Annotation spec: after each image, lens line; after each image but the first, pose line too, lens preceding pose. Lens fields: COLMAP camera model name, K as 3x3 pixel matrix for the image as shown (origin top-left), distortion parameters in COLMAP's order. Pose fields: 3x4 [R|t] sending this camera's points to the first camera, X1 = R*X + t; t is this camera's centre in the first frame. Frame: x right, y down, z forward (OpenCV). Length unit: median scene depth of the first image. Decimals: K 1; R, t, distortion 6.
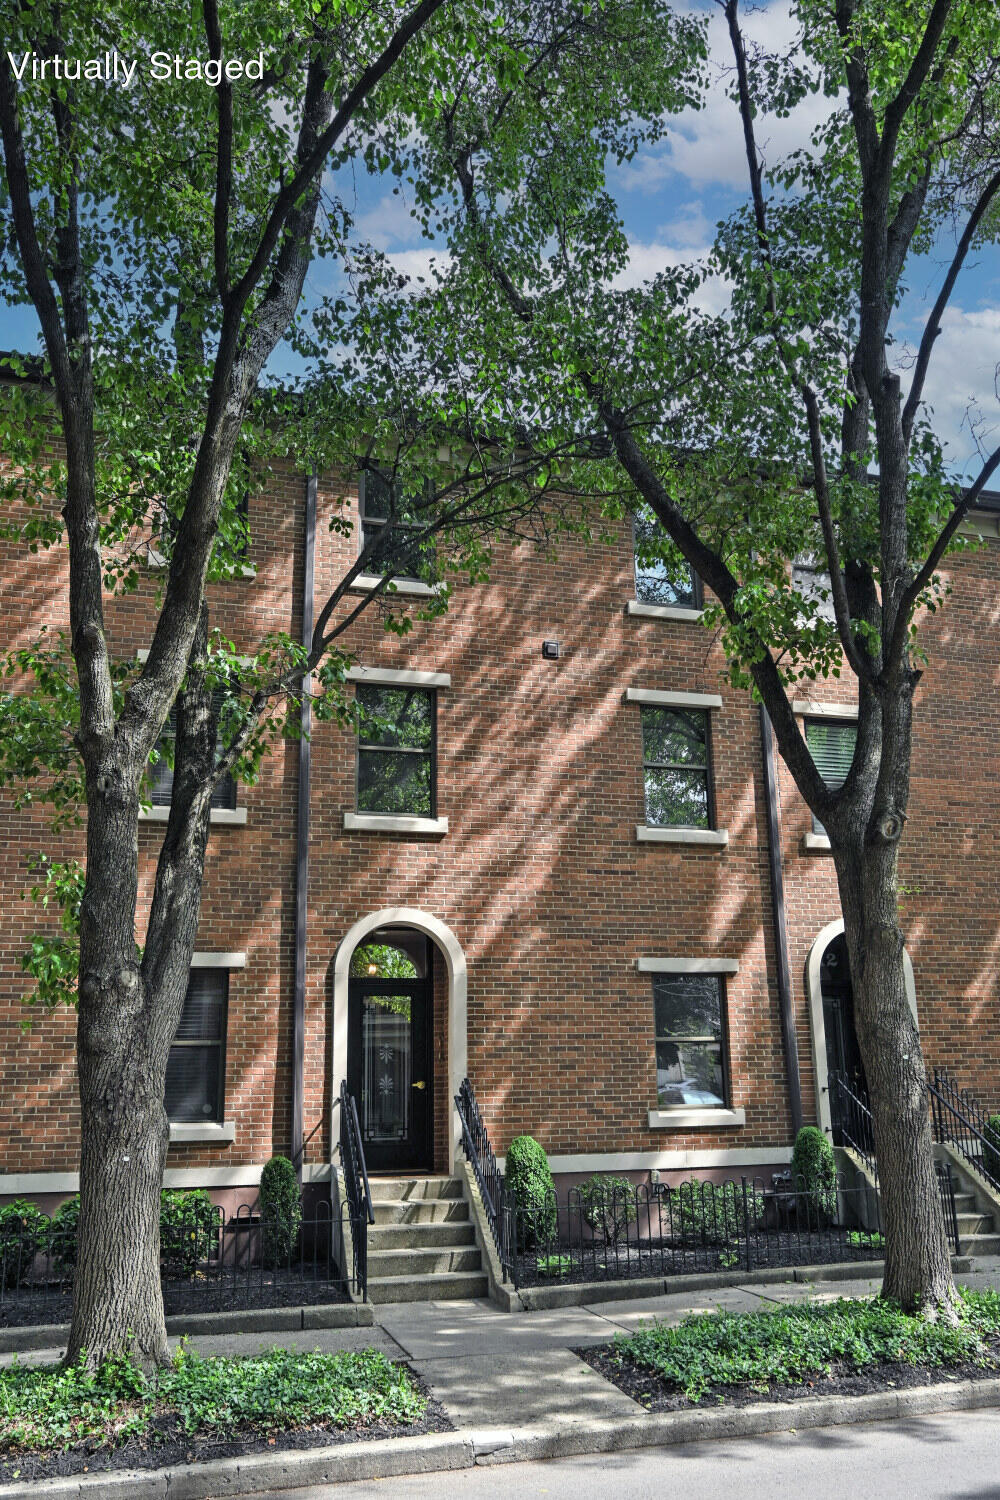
lens RADIAL K [[1028.1, 0, 500.0], [0, 1028.1, 750.0], [0, 0, 1]] dist [-0.002720, 0.000617]
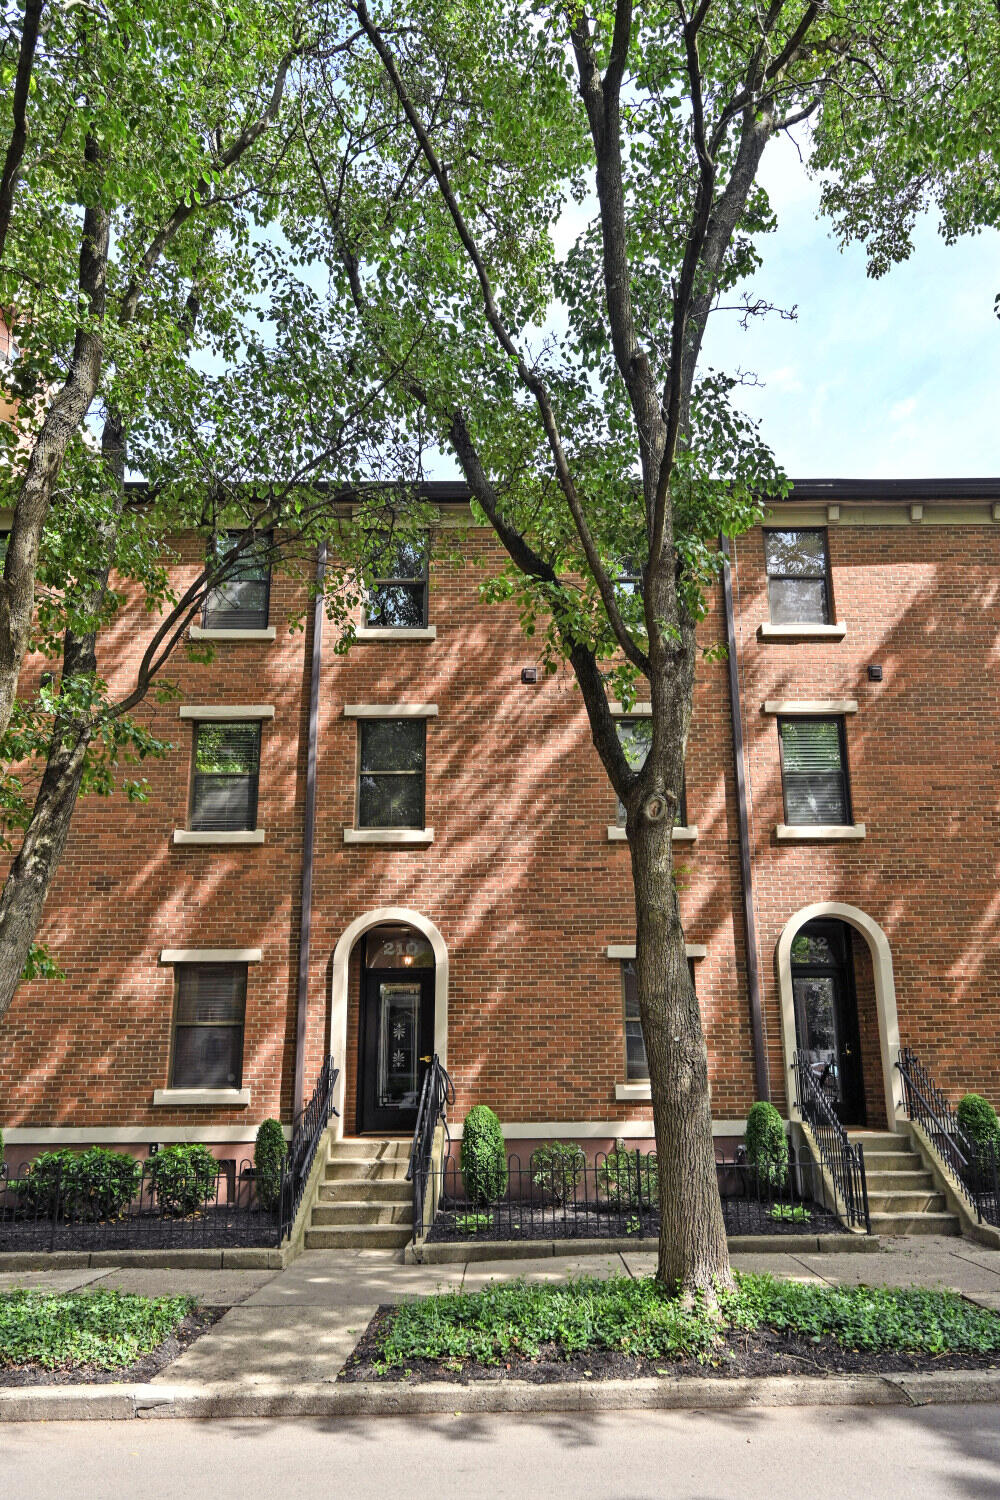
lens RADIAL K [[840.0, 0, 500.9], [0, 840.0, 793.7], [0, 0, 1]] dist [-0.000697, -0.000035]
pose [[0.970583, -0.065098, -0.231798, 0.254942], [0.068391, 0.997639, 0.006188, 0.027443], [0.230848, -0.021859, 0.972744, 0.105452]]
